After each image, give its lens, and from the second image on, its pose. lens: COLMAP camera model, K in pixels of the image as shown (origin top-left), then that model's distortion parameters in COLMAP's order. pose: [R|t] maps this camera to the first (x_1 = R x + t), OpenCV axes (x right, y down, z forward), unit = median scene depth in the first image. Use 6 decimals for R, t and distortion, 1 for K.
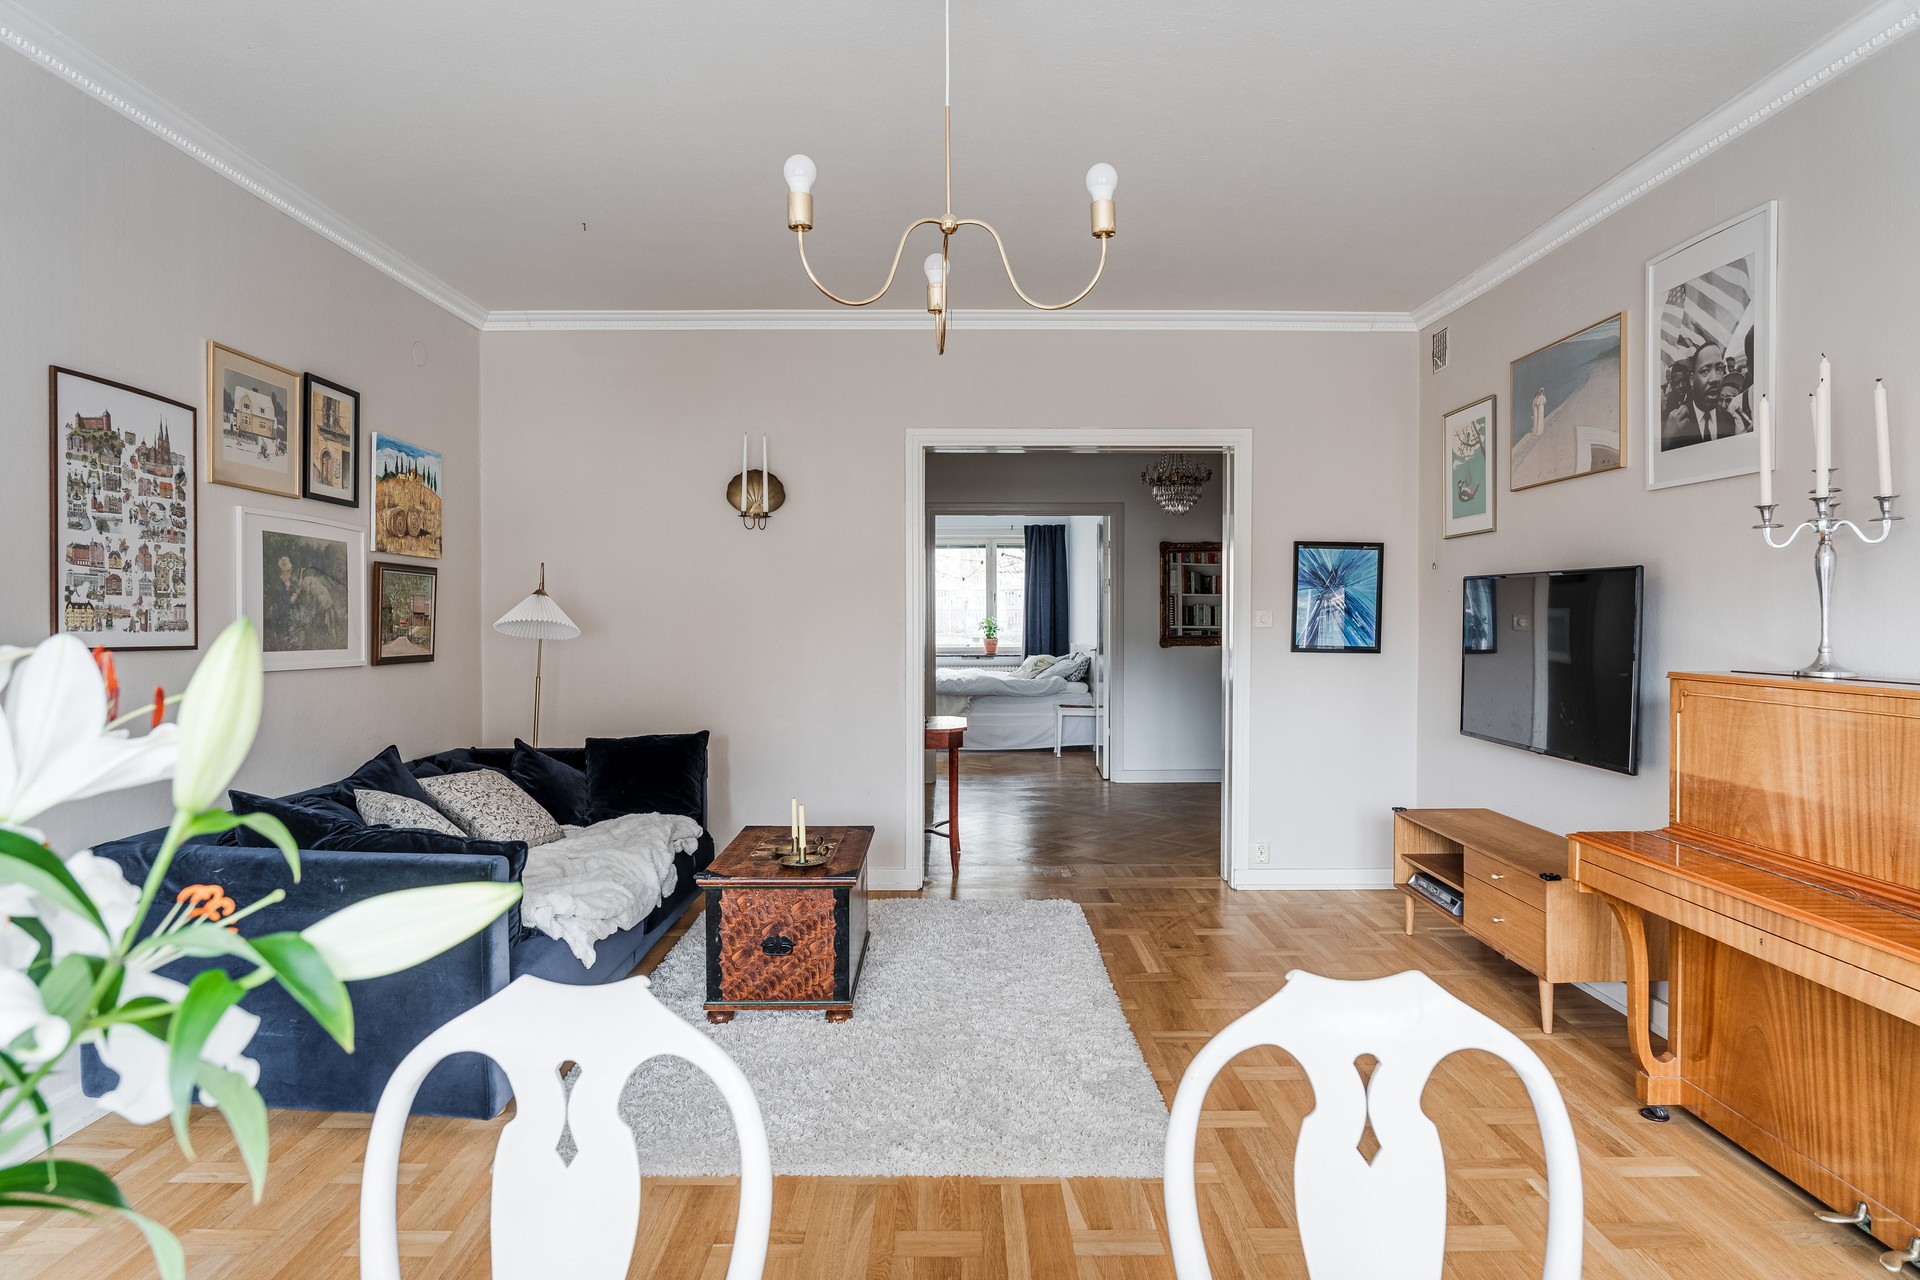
lens RADIAL K [[1088.7, 0, 955.3], [0, 1088.7, 630.9], [0, 0, 1]] dist [0.019690, -0.002717]
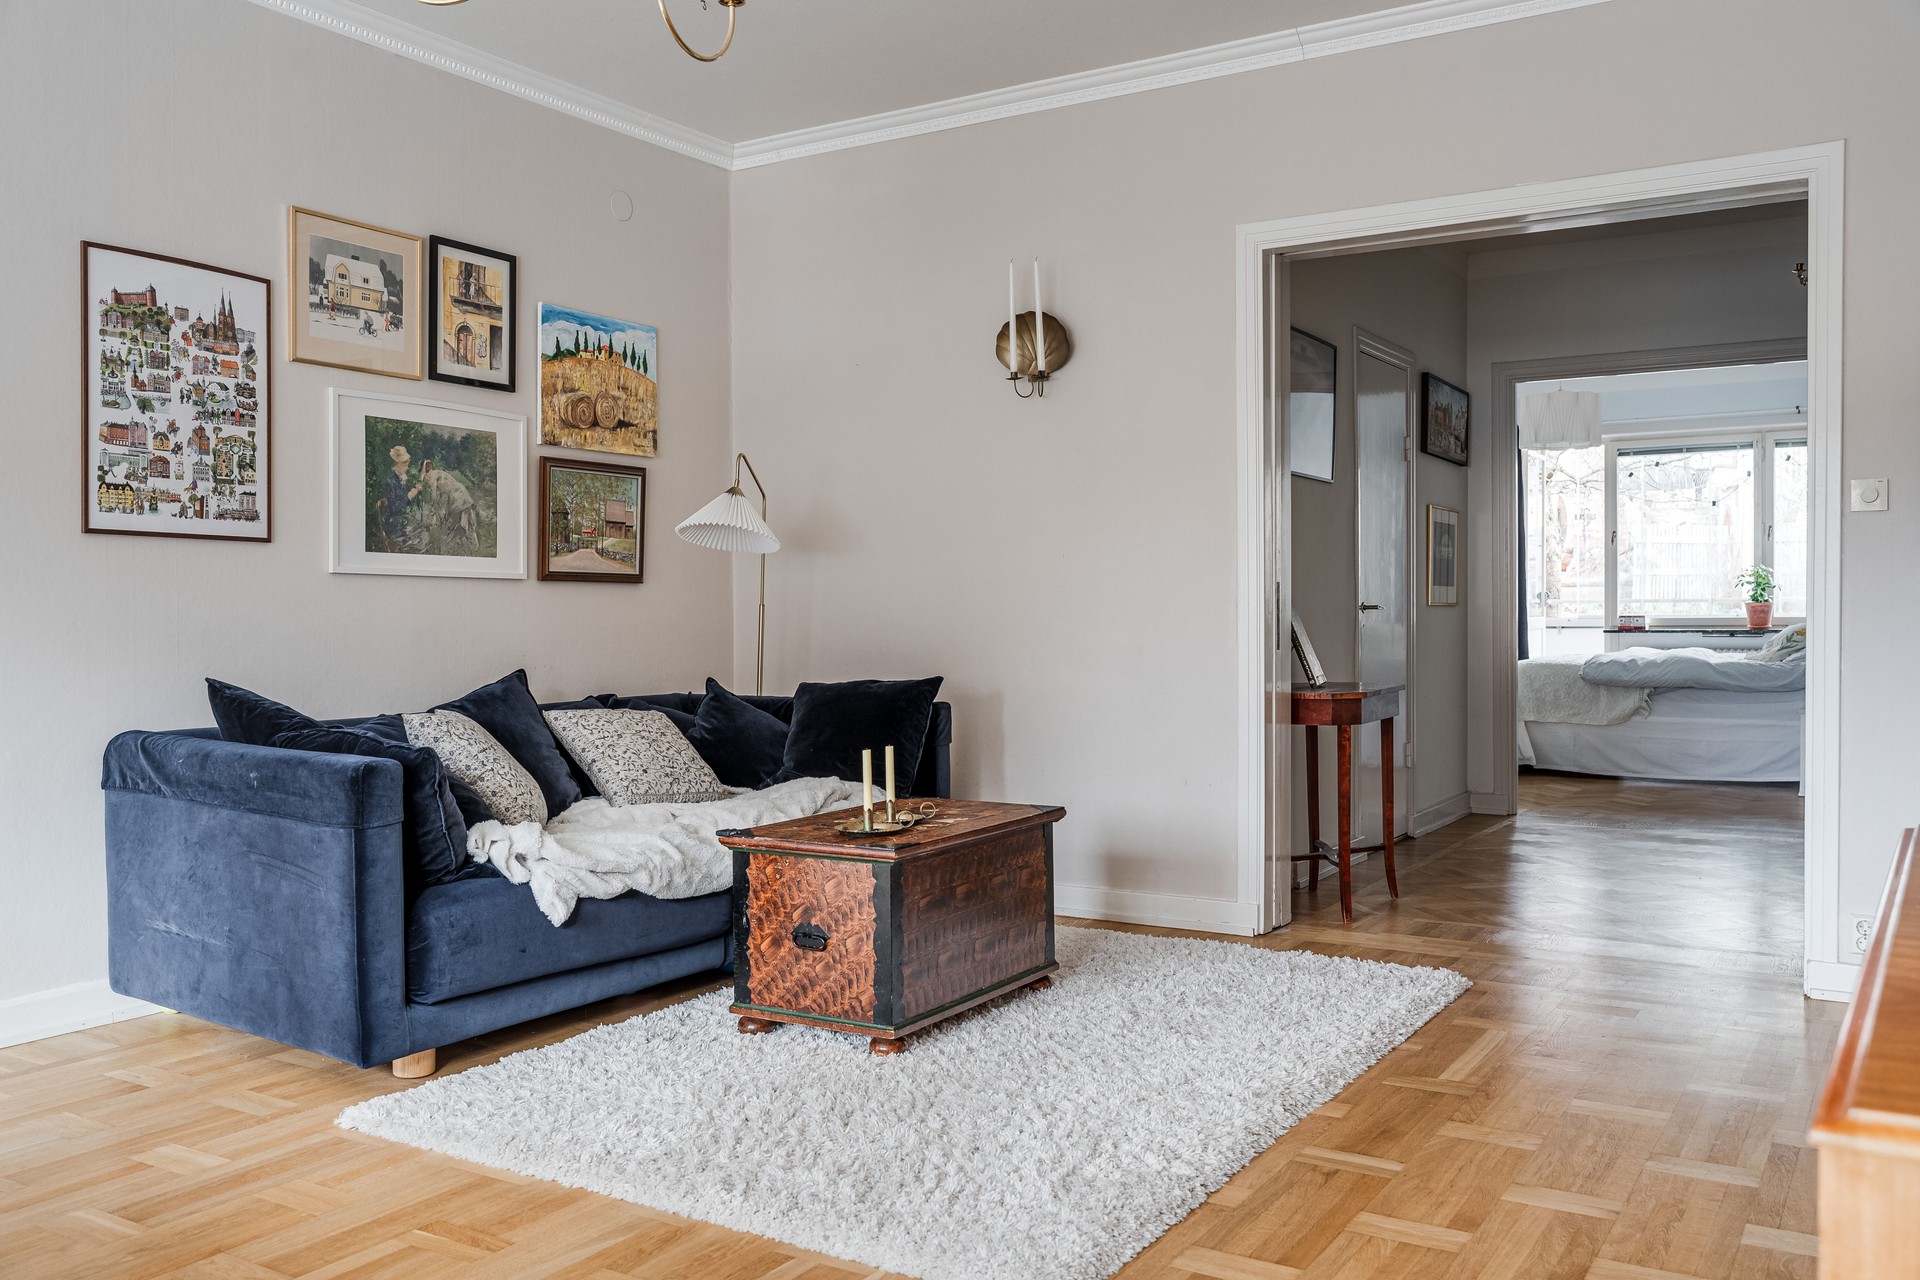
lens RADIAL K [[1604.9, 0, 966.2], [0, 1604.9, 636.2], [0, 0, 1]] dist [0.021159, -0.021557]
pose [[0.853411, 0.004003, -0.521223, 0.469600], [-0.000907, 0.999980, 0.006195, 0.079670], [0.521238, -0.004814, 0.853398, 0.140001]]
